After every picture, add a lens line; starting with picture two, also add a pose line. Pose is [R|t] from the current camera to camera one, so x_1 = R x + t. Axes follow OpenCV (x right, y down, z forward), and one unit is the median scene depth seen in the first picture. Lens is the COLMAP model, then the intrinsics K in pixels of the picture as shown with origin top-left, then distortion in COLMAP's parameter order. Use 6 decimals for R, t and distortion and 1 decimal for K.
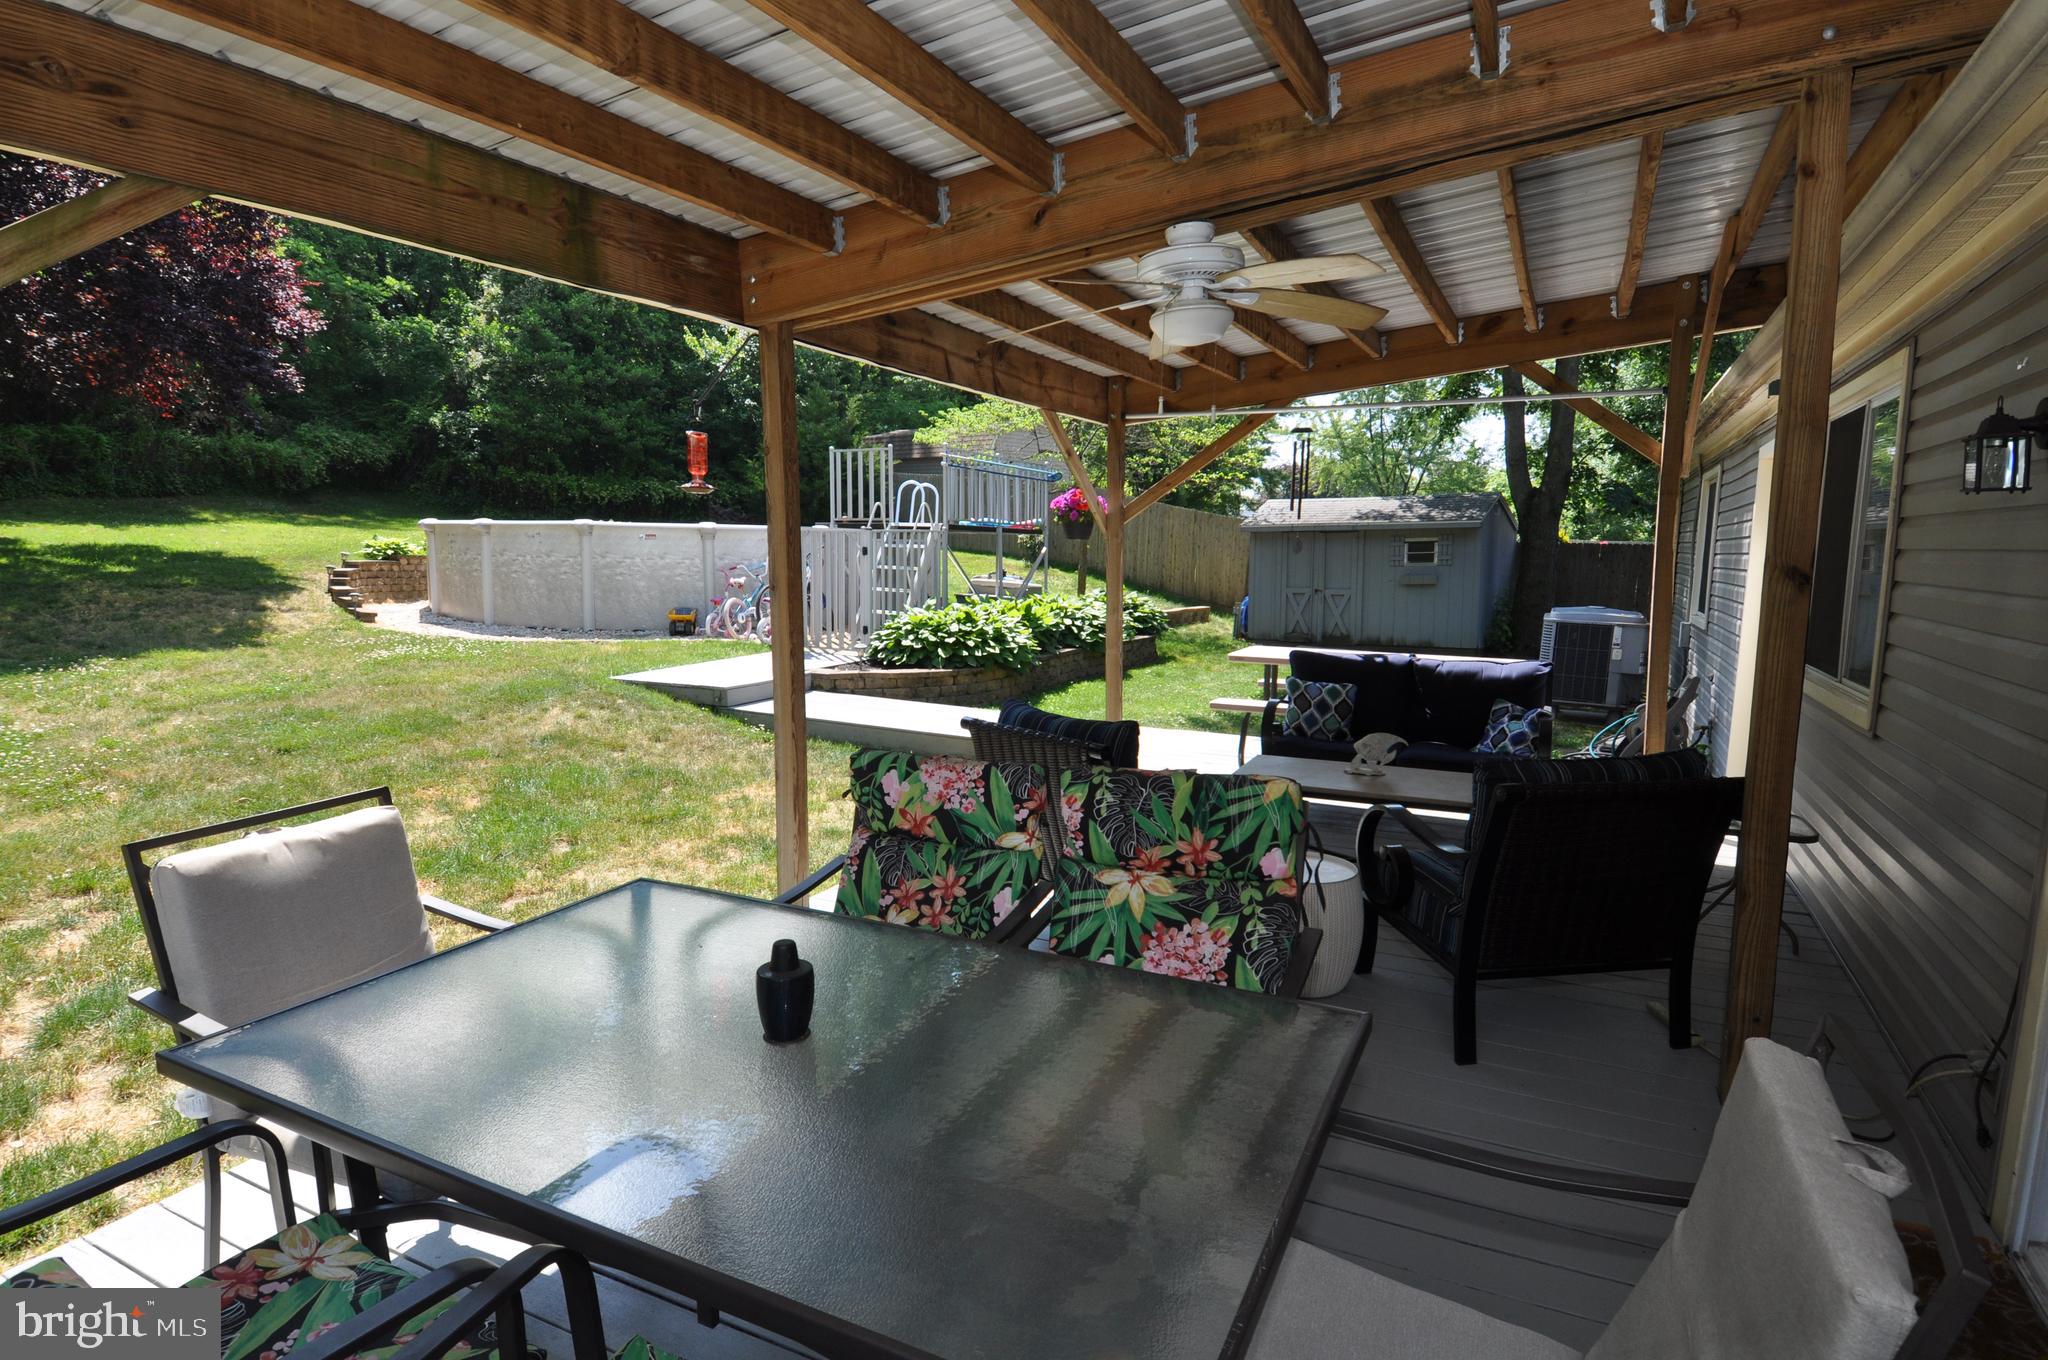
lens RADIAL K [[1055.6, 0, 1019.5], [0, 1055.6, 683.4], [0, 0, 1]] dist [0.059176, -0.063614]
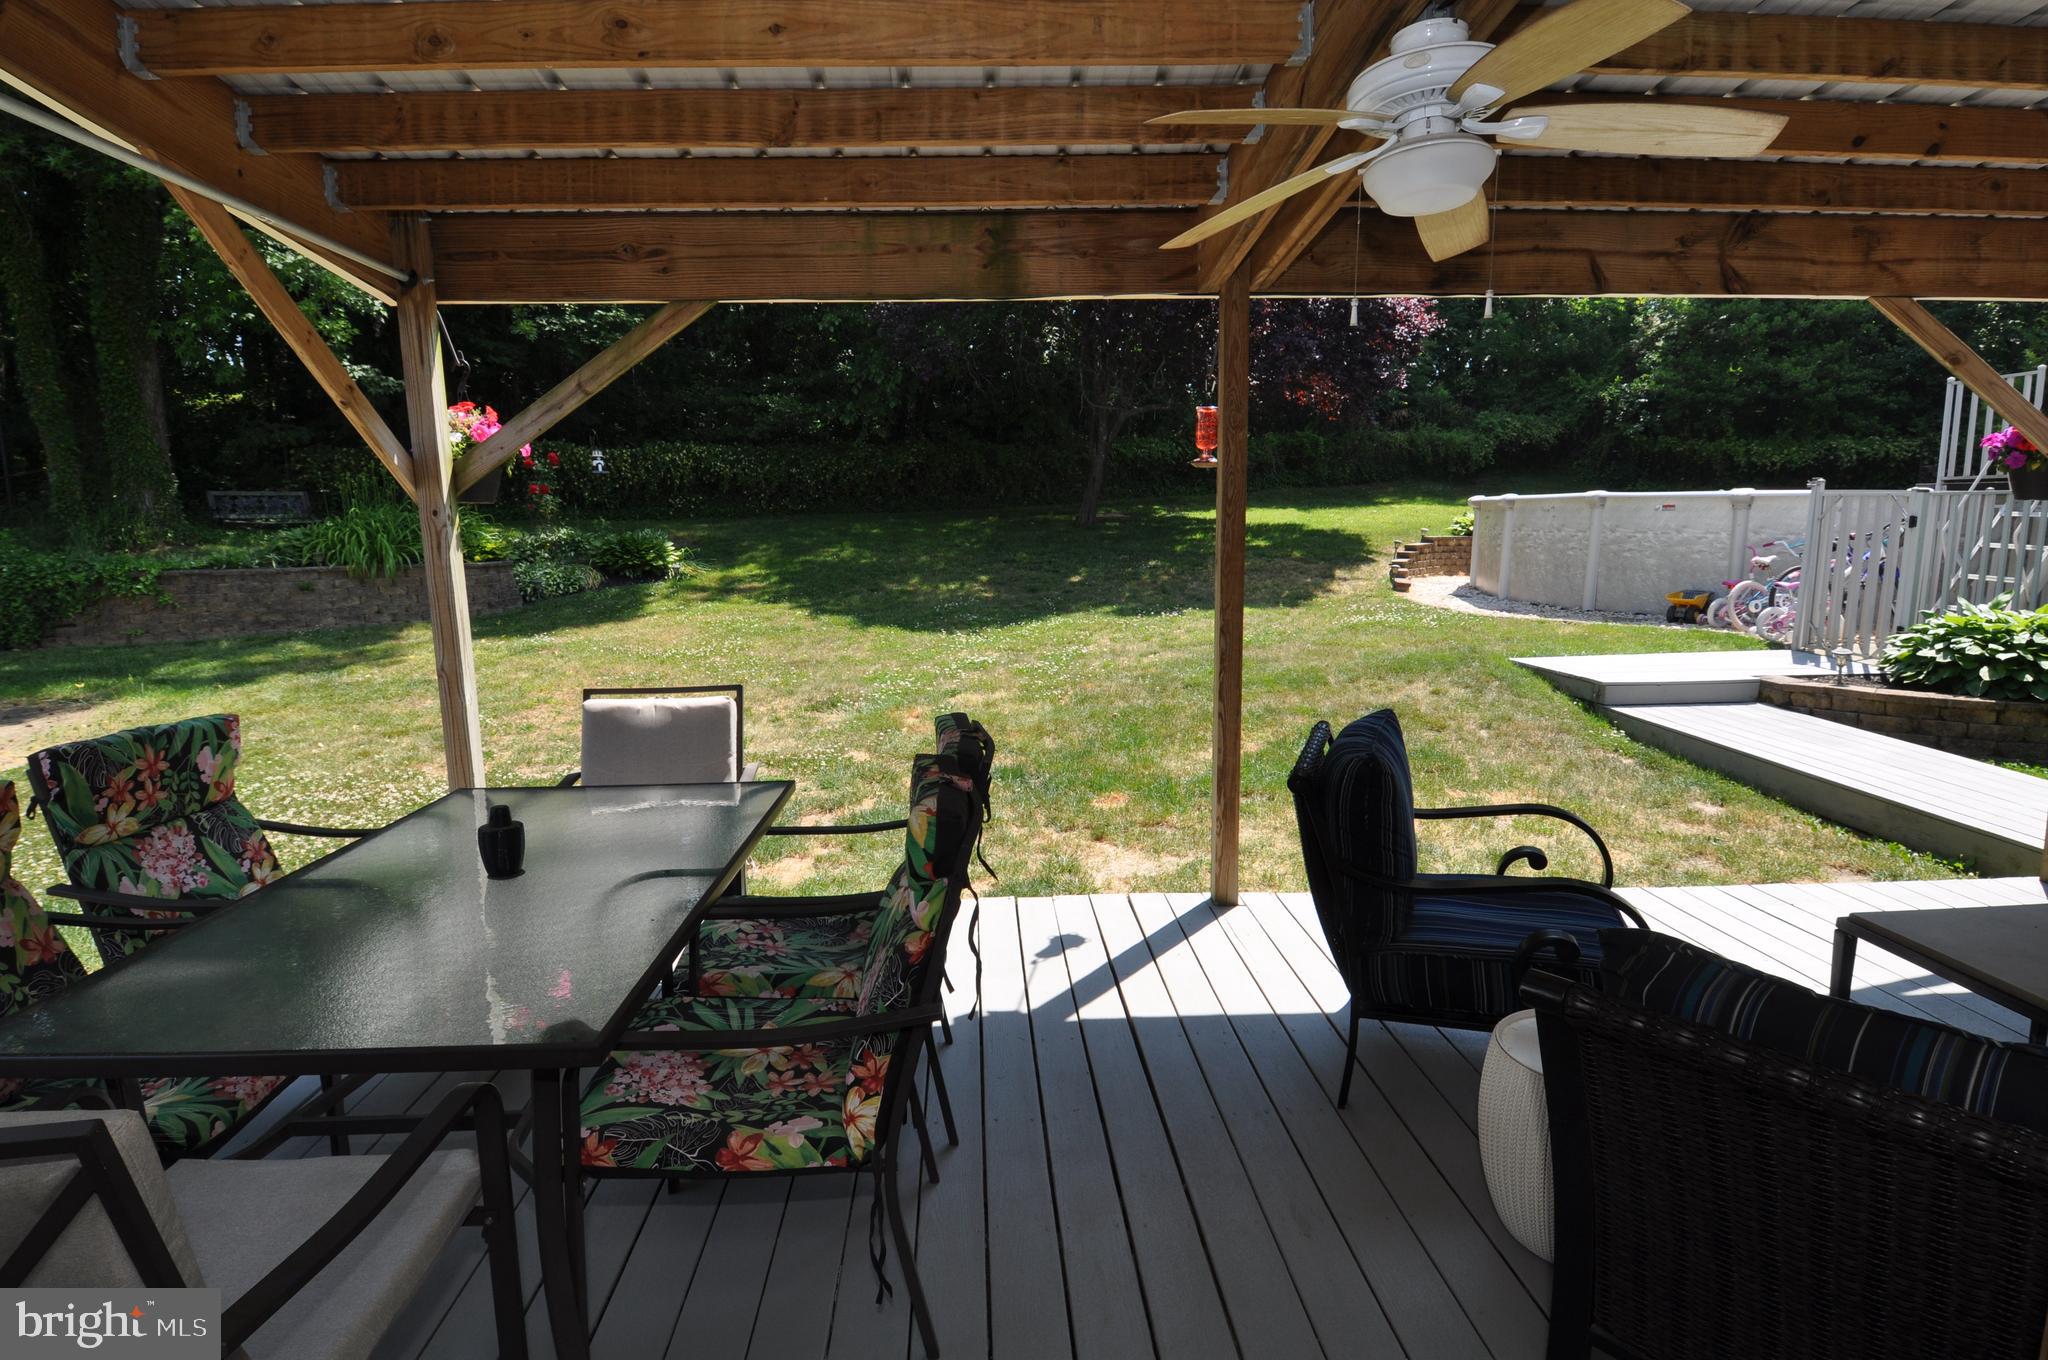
lens RADIAL K [[1055.6, 0, 1019.5], [0, 1055.6, 683.4], [0, 0, 1]] dist [0.059176, -0.063614]
pose [[0.494522, 0.120649, -0.860751, 0.159445], [-0.101999, 0.991532, 0.080379, -0.011435], [0.863159, 0.048047, 0.502641, 0.107610]]
